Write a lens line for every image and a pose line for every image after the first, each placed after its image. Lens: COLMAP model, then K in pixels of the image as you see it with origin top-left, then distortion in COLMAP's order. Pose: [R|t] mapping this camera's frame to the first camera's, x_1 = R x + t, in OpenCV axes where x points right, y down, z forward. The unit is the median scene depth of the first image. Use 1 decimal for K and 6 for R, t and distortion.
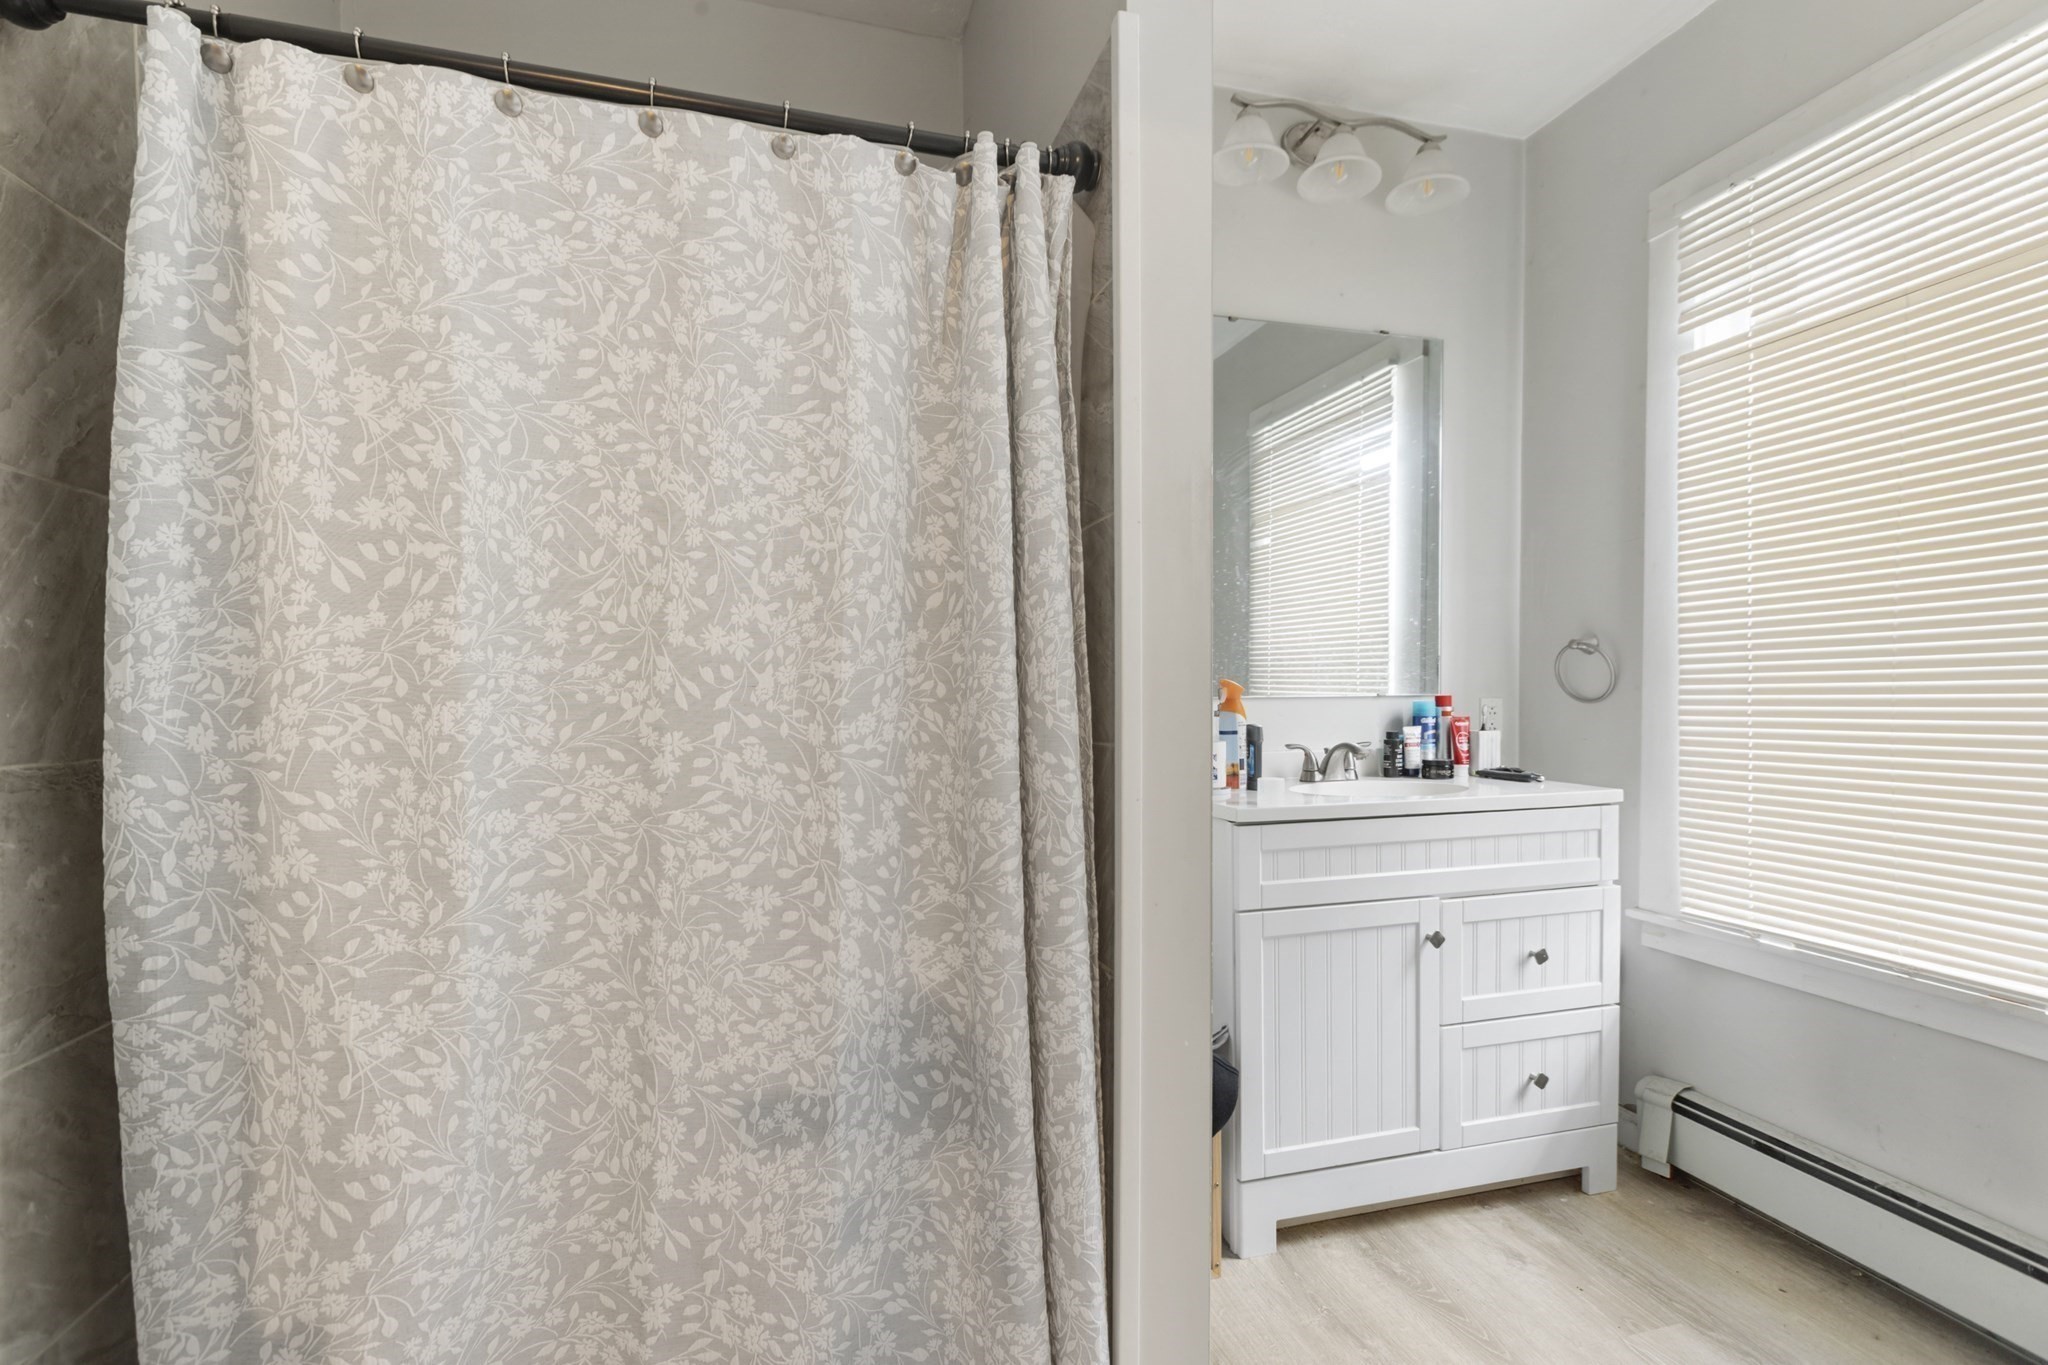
lens RADIAL K [[911.9, 0, 1009.2], [0, 911.9, 712.4], [0, 0, 1]] dist [0.001178, -0.000251]
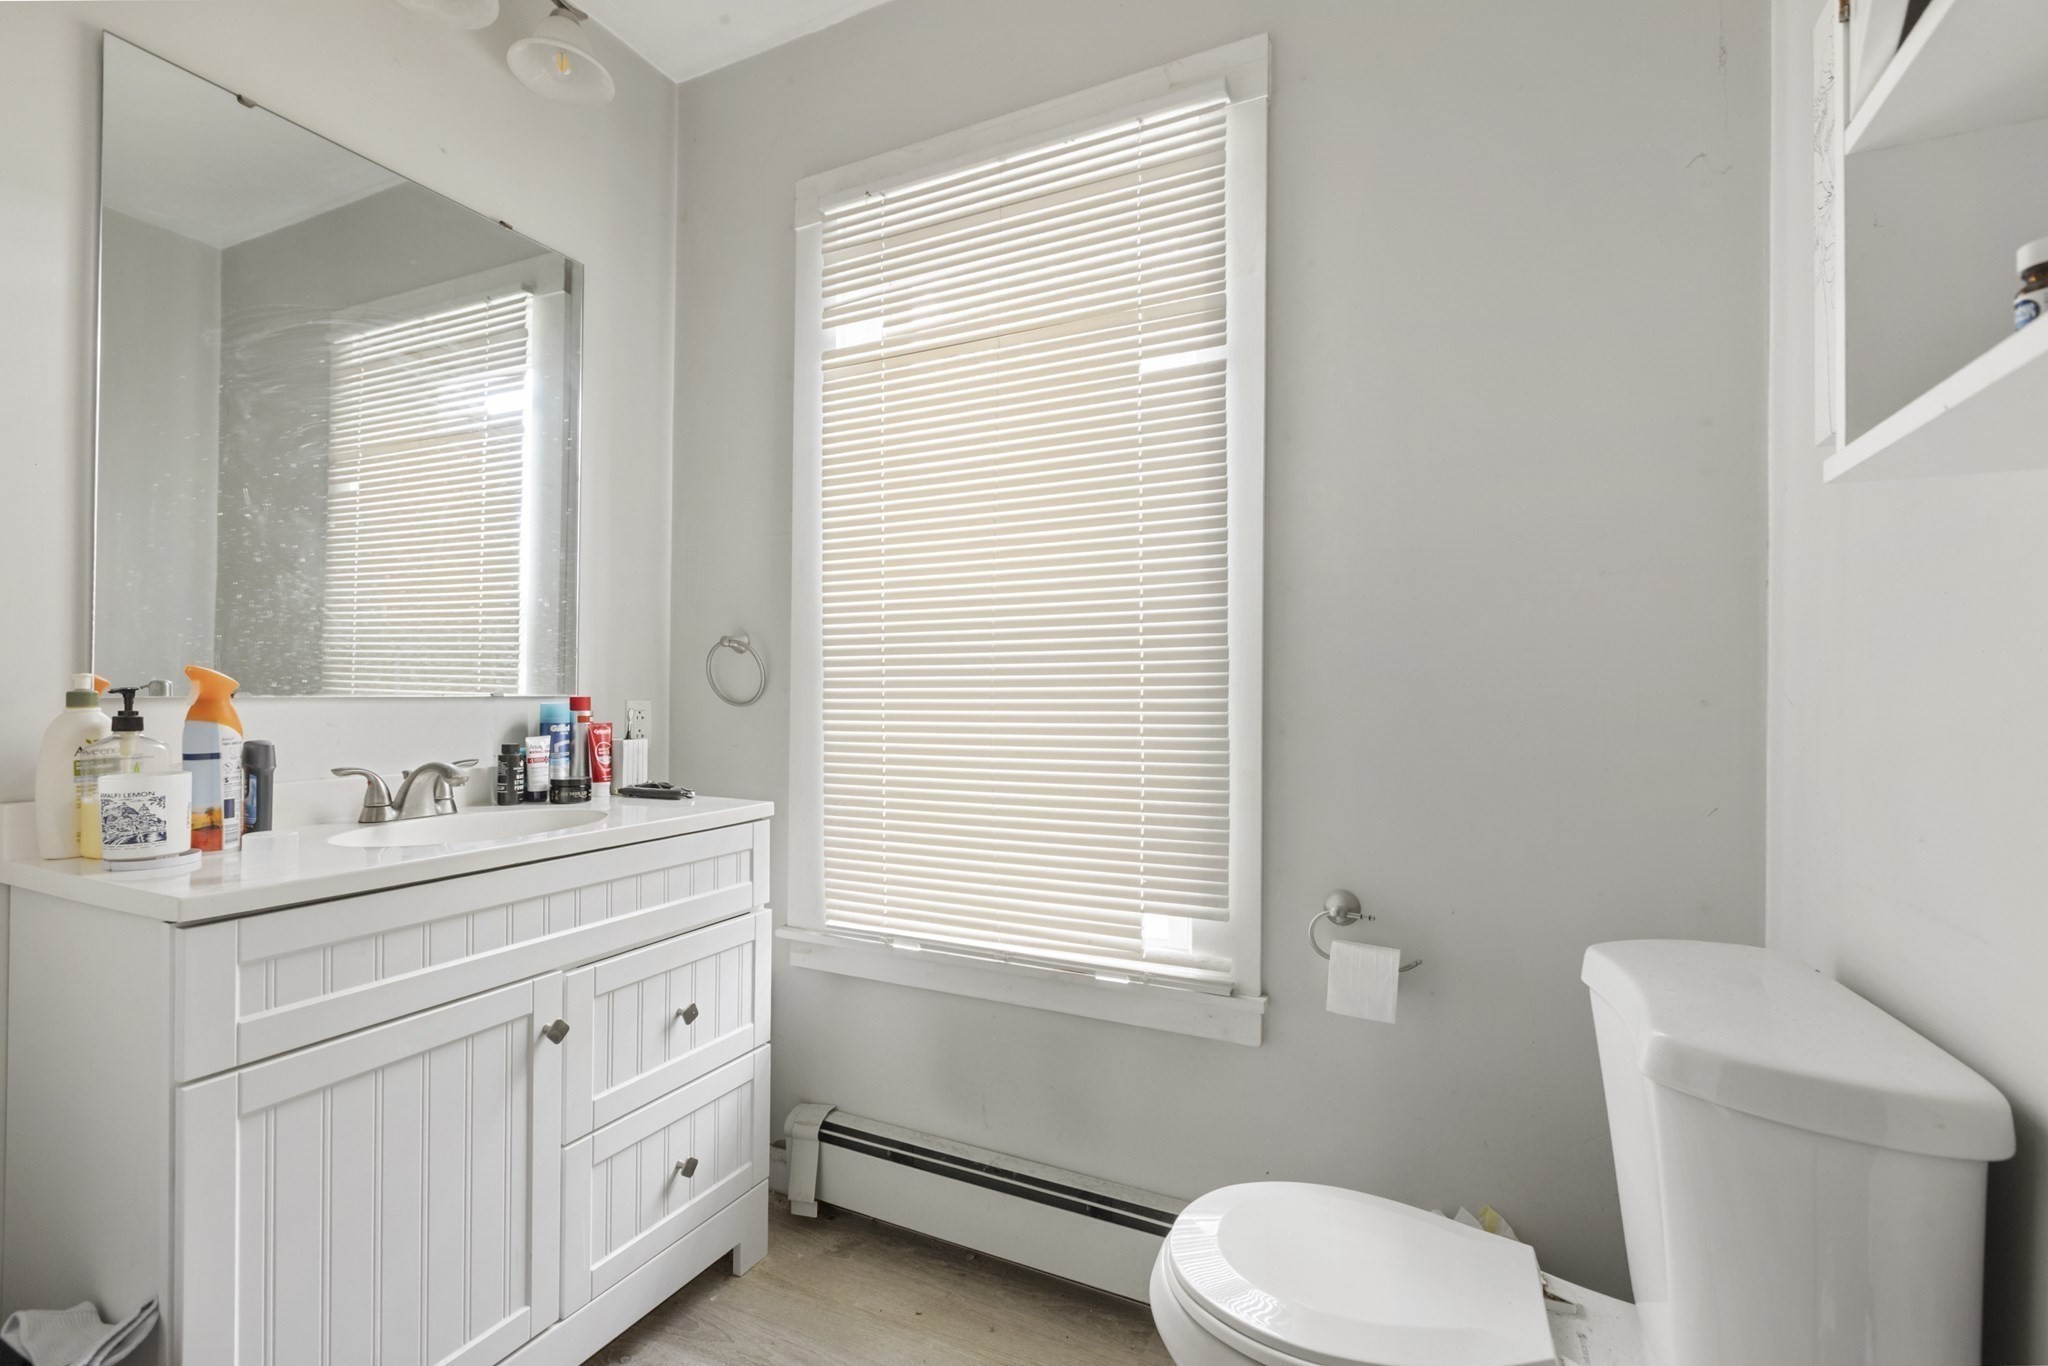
lens RADIAL K [[911.9, 0, 1032.6], [0, 911.9, 689.9], [0, 0, 1]] dist [0.001178, -0.000251]
pose [[0.636392, 0.014646, 0.771227, 0.132676], [0.006012, 0.999695, -0.023946, -0.003554], [-0.771342, 0.019875, 0.636110, 0.218978]]
